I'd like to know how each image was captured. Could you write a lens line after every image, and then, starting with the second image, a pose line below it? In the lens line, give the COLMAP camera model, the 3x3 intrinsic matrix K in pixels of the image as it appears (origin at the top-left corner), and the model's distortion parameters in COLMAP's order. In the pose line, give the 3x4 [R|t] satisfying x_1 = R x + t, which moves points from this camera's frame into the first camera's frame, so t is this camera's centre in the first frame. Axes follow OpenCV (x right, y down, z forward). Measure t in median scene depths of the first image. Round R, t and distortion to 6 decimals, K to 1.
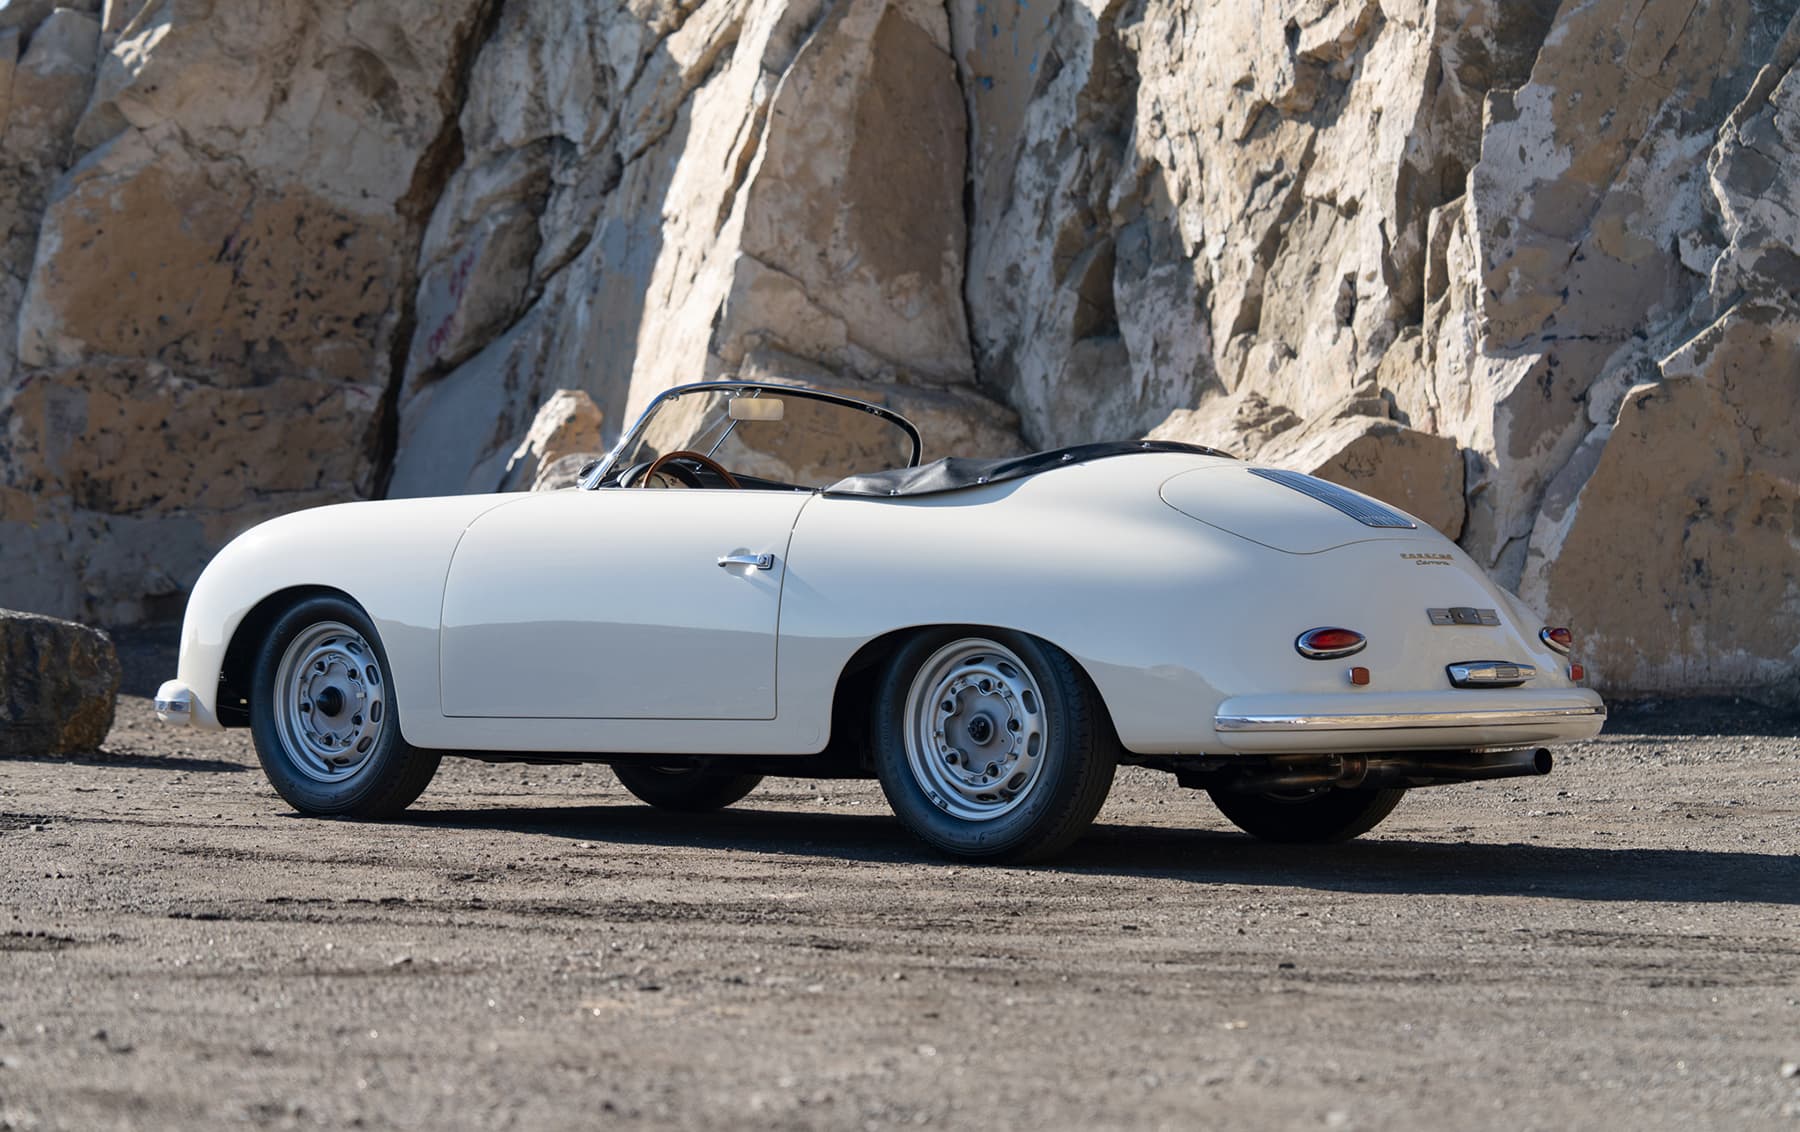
lens RADIAL K [[3666.1, 0, 899.3], [0, 3666.1, 567.9], [0, 0, 1]] dist [-0.011501, 0.000000]
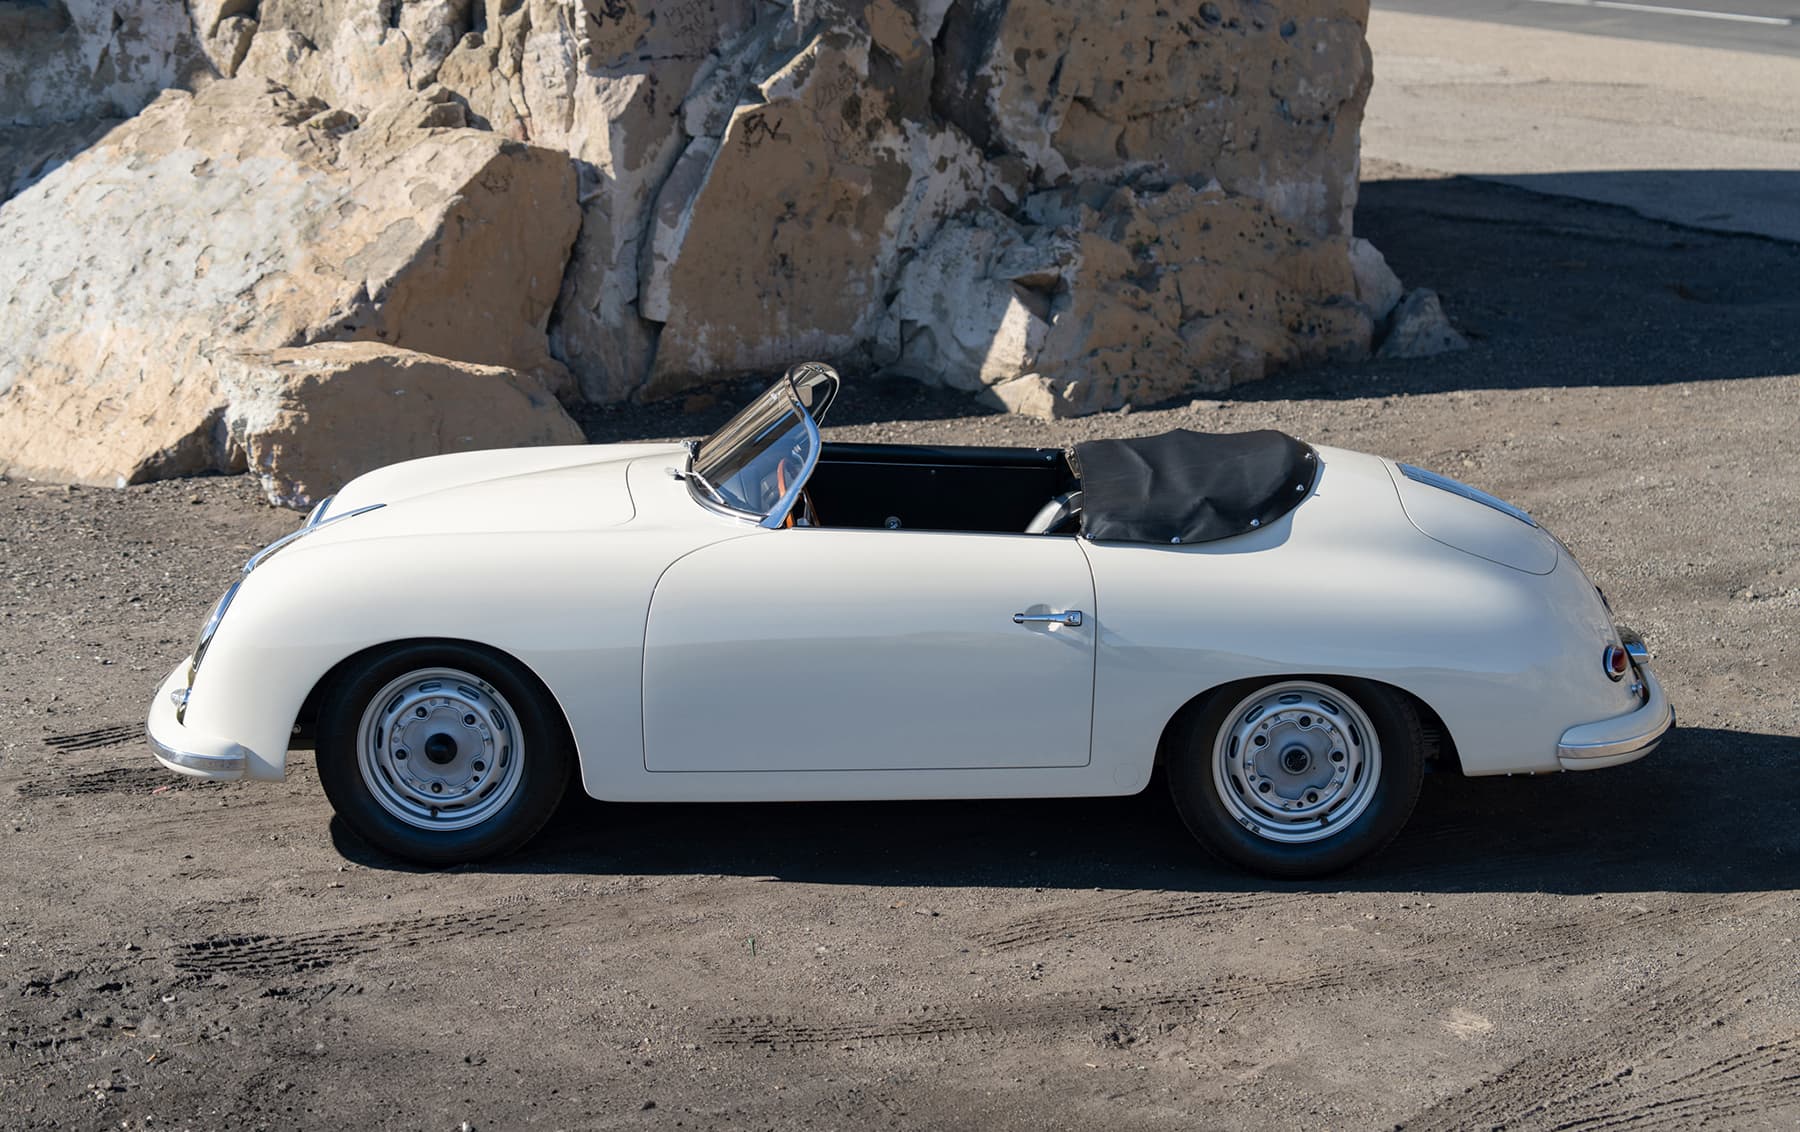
lens RADIAL K [[3061.4, 0, 901.3], [0, 3061.4, 562.8], [0, 0, 1]] dist [0.036114, 0.000000]
pose [[0.821862, -0.124111, 0.556004, -0.297055], [0.008154, 0.978443, 0.206356, -0.104665], [-0.569629, -0.165063, 0.805157, 0.180868]]
